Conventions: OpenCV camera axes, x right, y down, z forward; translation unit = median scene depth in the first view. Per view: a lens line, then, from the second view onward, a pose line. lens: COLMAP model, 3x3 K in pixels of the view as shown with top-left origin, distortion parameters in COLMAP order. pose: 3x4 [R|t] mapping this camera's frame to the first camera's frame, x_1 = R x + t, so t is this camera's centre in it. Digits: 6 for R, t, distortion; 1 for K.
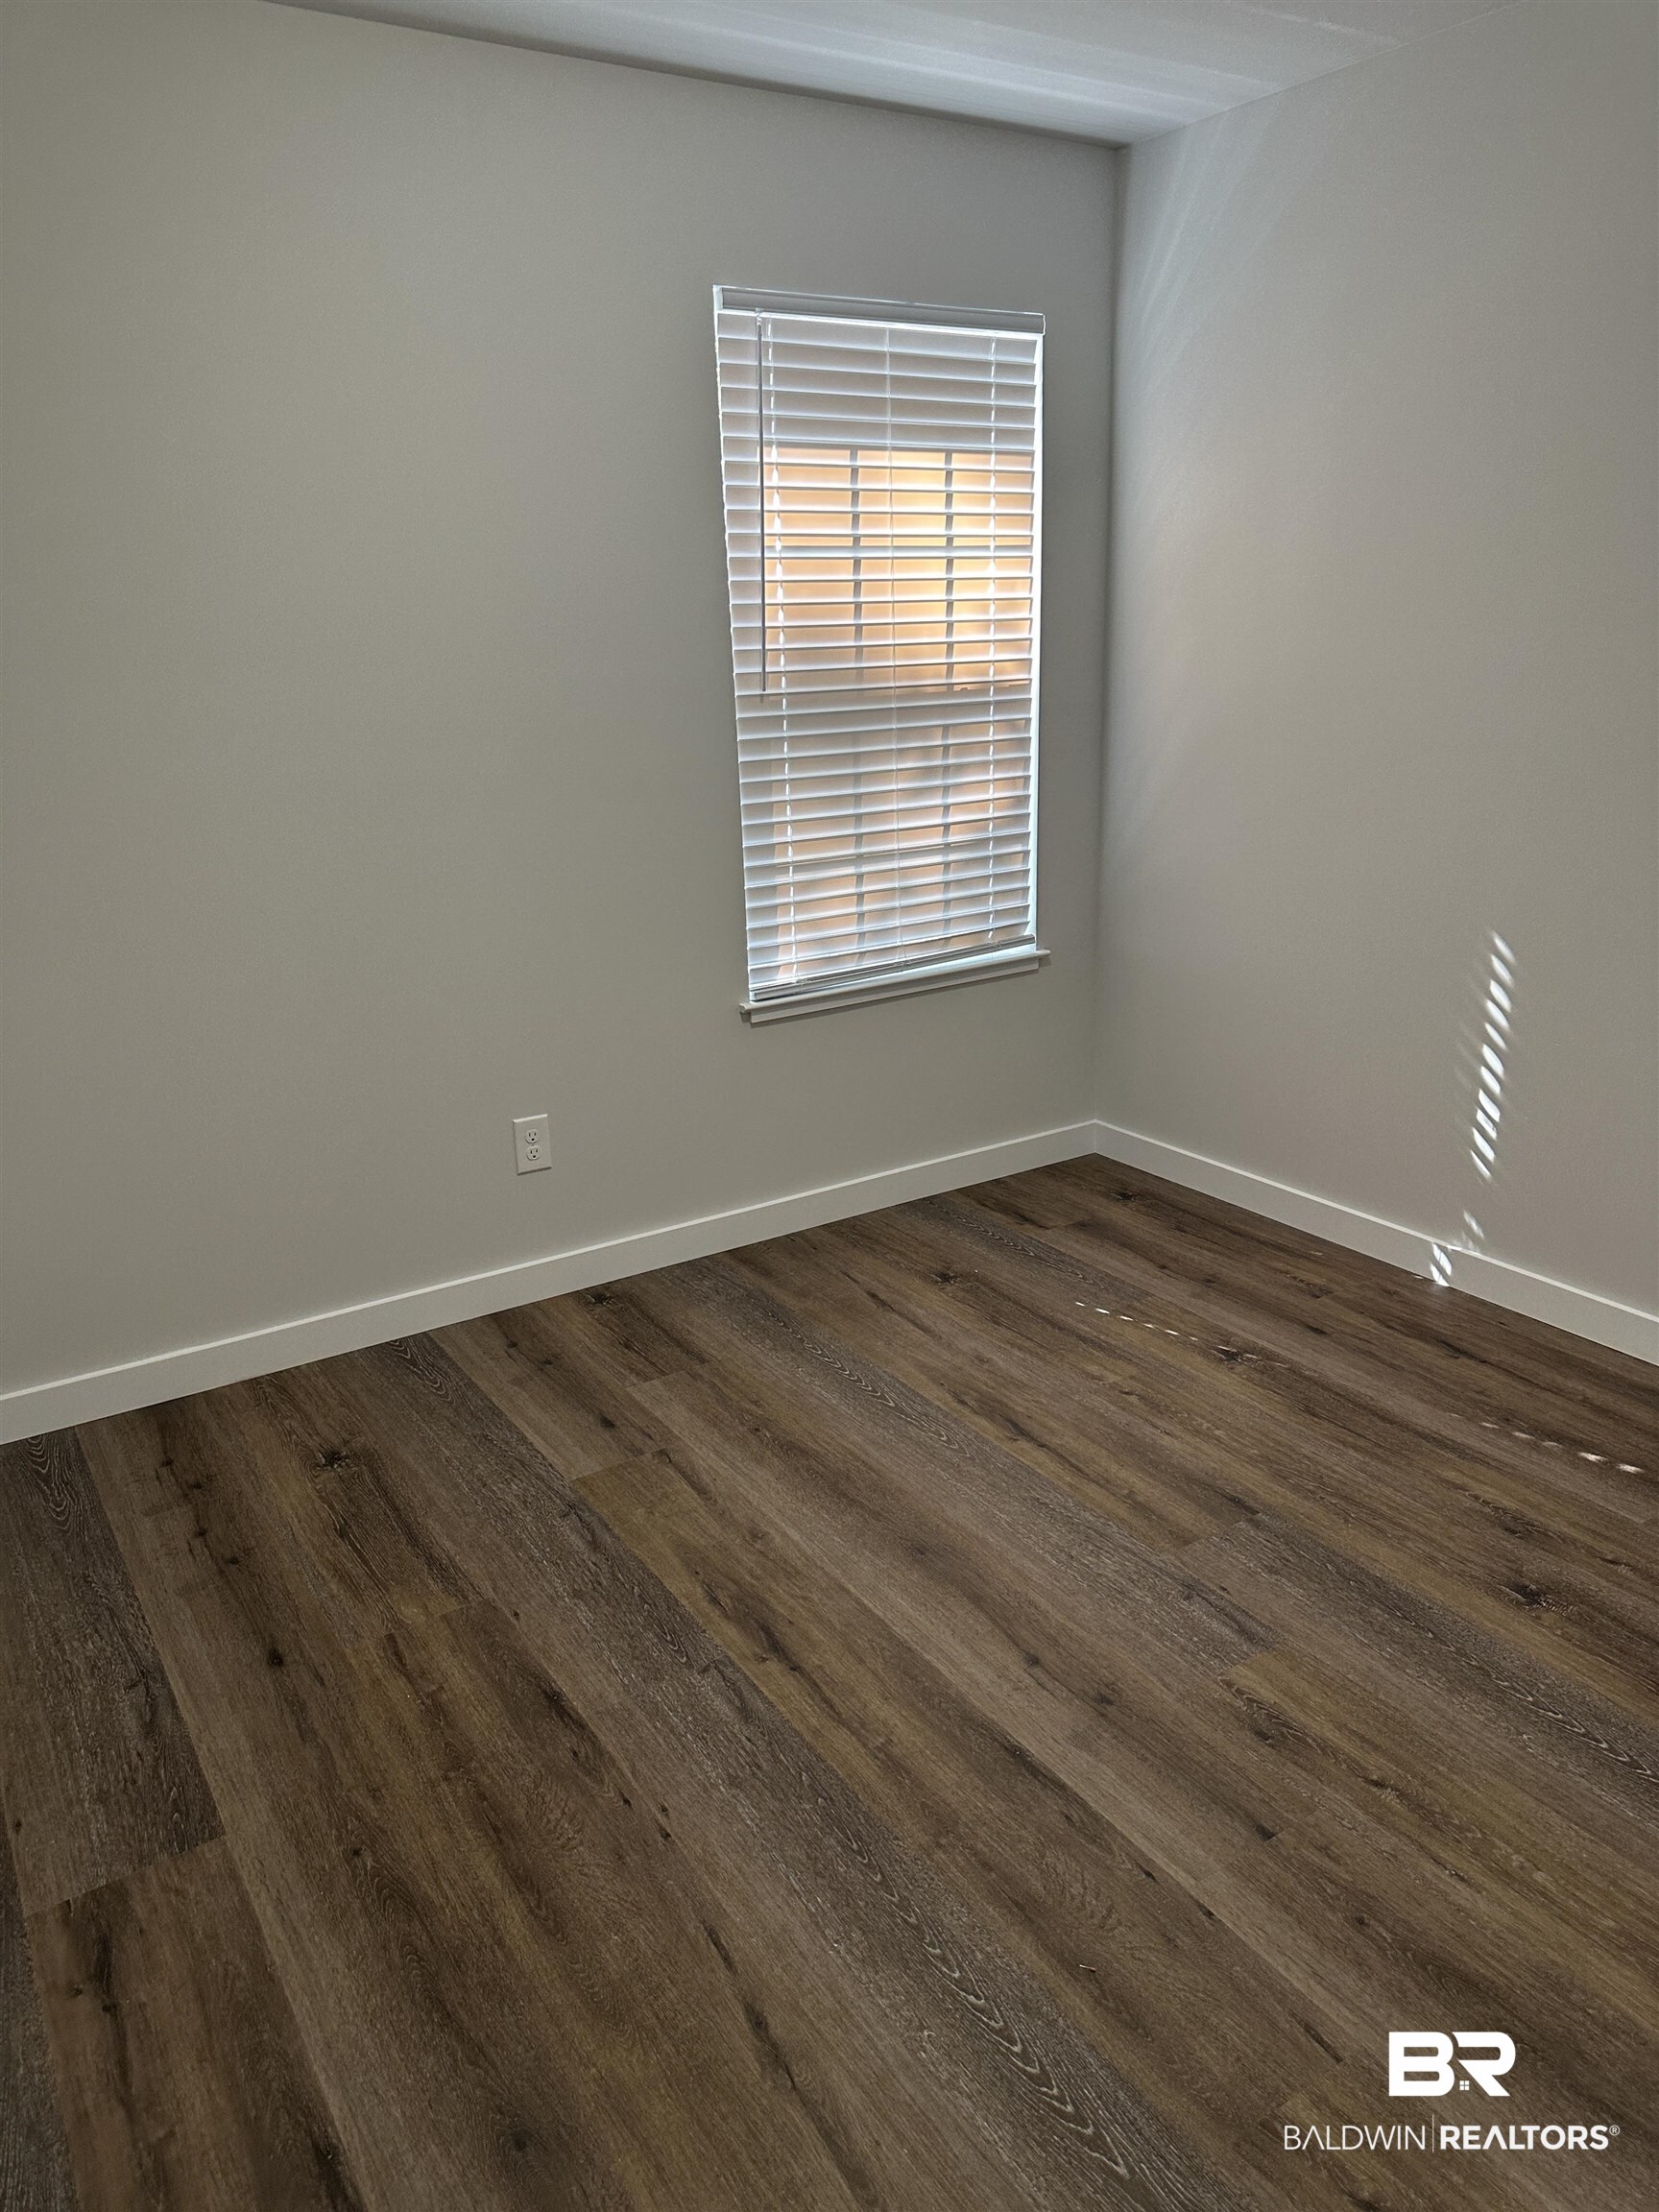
lens RADIAL K [[1520.1, 0, 828.6], [0, 1520.1, 1123.4], [0, 0, 1]] dist [0.020869, -0.019799]
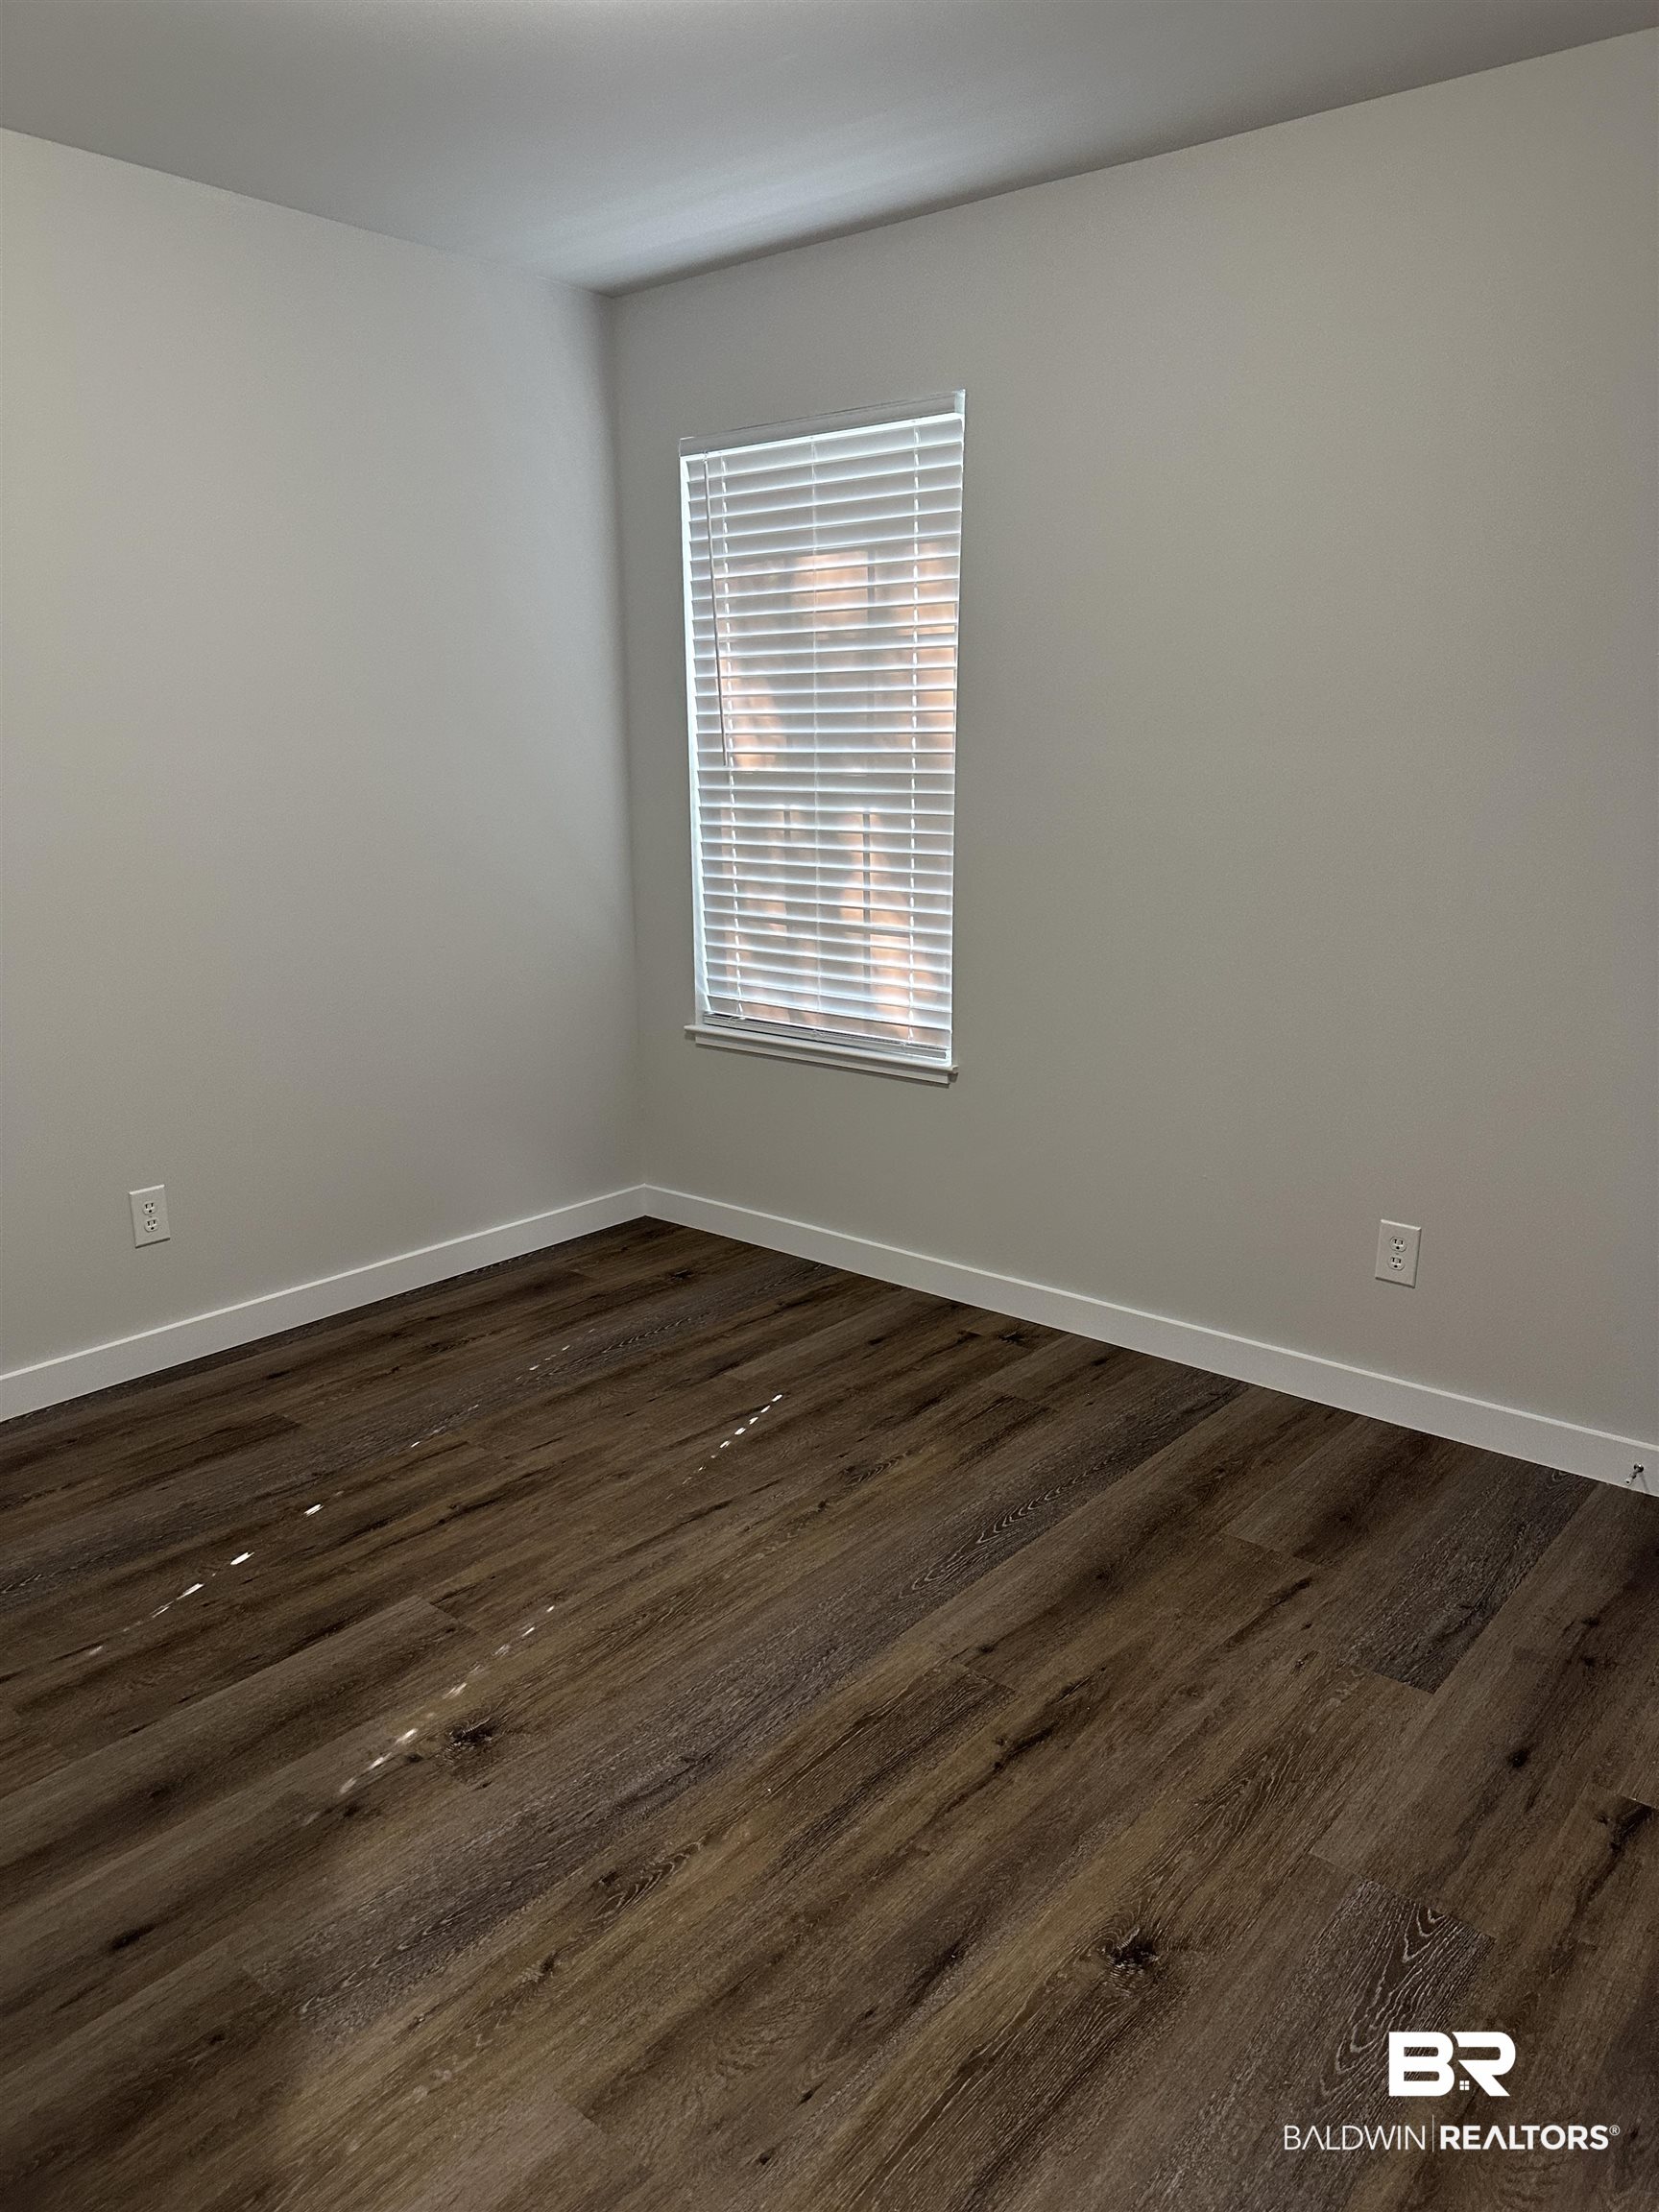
lens RADIAL K [[1553.7, 0, 829.5], [0, 1553.7, 1106.0], [0, 0, 1]] dist [0.132294, -0.171484]
pose [[0.286800, 0.259992, -0.922036, 1.126223], [-0.289900, 0.940896, 0.175136, -0.264949], [0.913074, 0.217069, 0.345220, 0.689740]]
